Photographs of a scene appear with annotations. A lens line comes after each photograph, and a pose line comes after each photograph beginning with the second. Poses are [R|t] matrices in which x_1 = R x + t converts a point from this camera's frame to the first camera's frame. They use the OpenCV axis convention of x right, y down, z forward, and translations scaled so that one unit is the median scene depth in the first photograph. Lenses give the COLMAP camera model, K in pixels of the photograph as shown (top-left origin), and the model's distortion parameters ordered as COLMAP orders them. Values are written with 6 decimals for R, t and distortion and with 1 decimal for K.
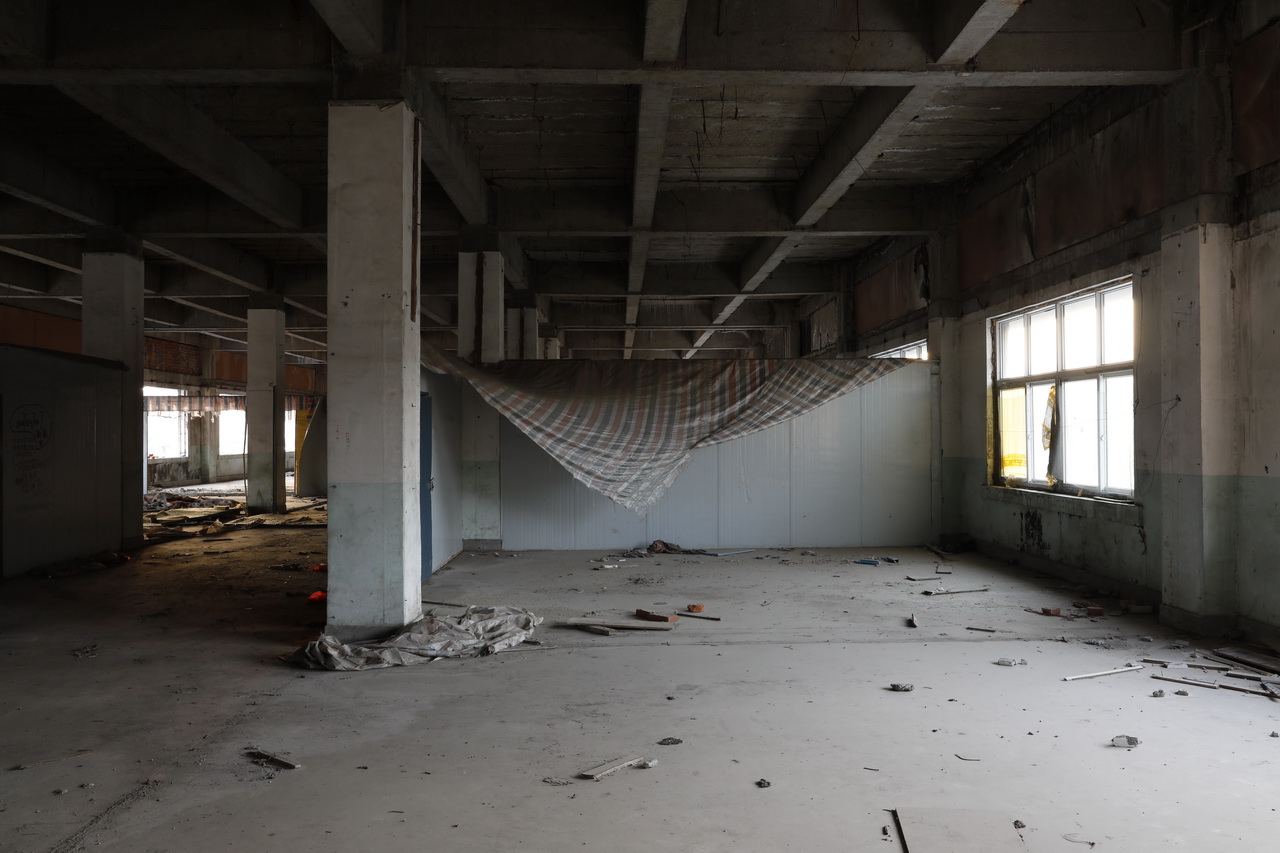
lens RADIAL K [[1055.7, 0, 640.0], [0, 1055.7, 426.5], [0, 0, 1]] dist [-0.000861, -0.000174]
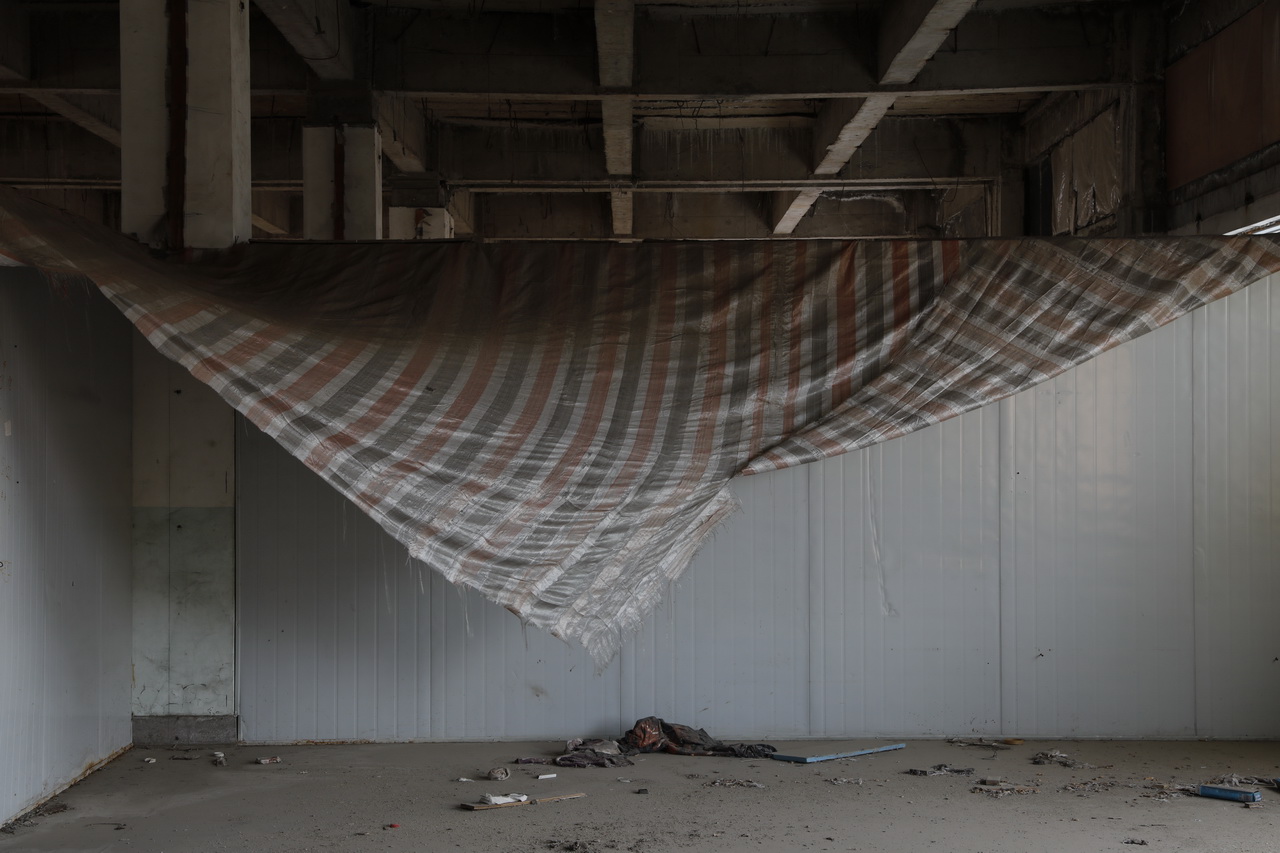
lens RADIAL K [[2244.3, 0, 640.0], [0, 2244.3, 426.5], [0, 0, 1]] dist [0.270212, 0.041801]
pose [[0.999866, 0.001090, -0.016348, 0.026954], [-0.001038, 0.999994, 0.003188, 0.000835], [0.016352, -0.003171, 0.999861, 0.191462]]
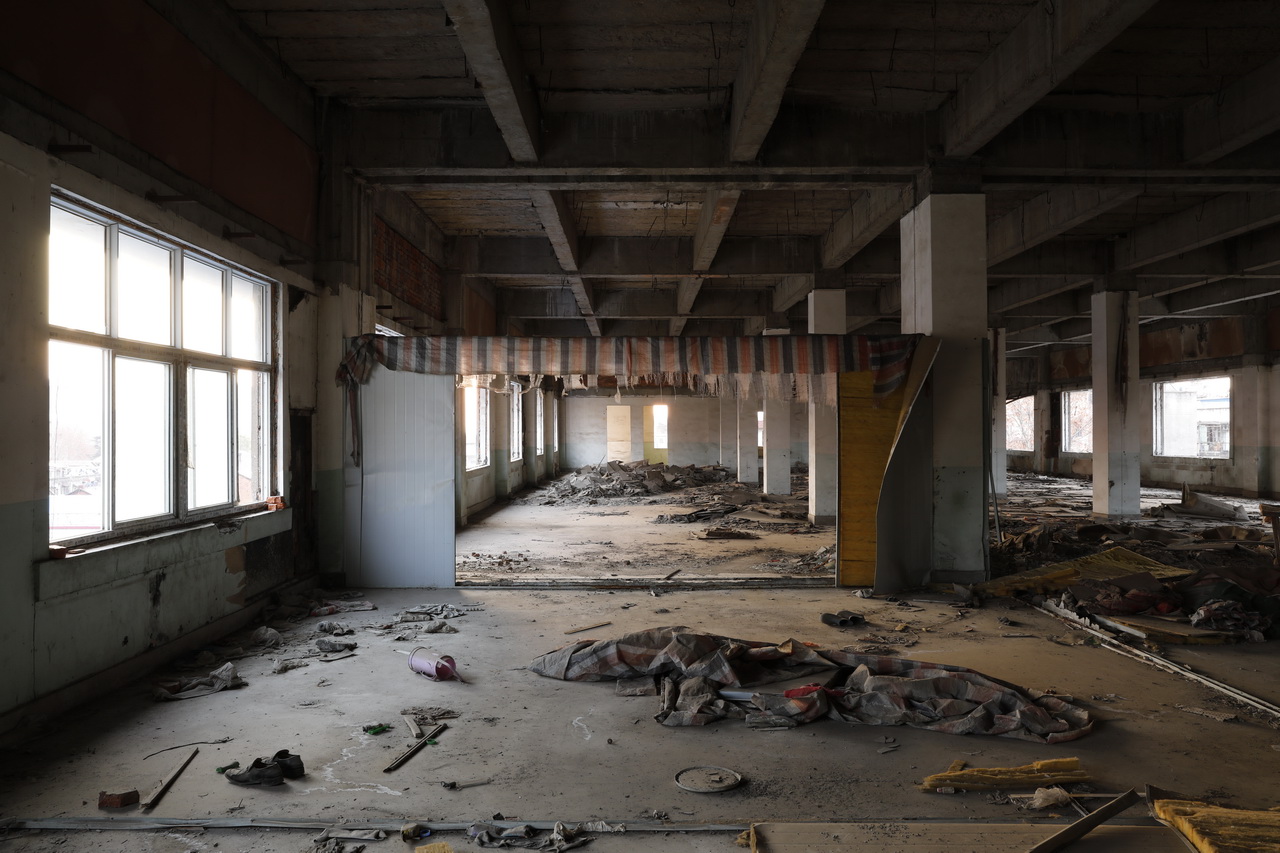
lens RADIAL K [[1055.7, 0, 640.0], [0, 1055.7, 426.5], [0, 0, 1]] dist [-0.000861, -0.000174]
pose [[-0.999753, 0.011250, 0.019163, 0.058268], [0.011061, 0.999890, -0.009932, 0.005898], [-0.019273, -0.009718, -0.999767, 1.146527]]
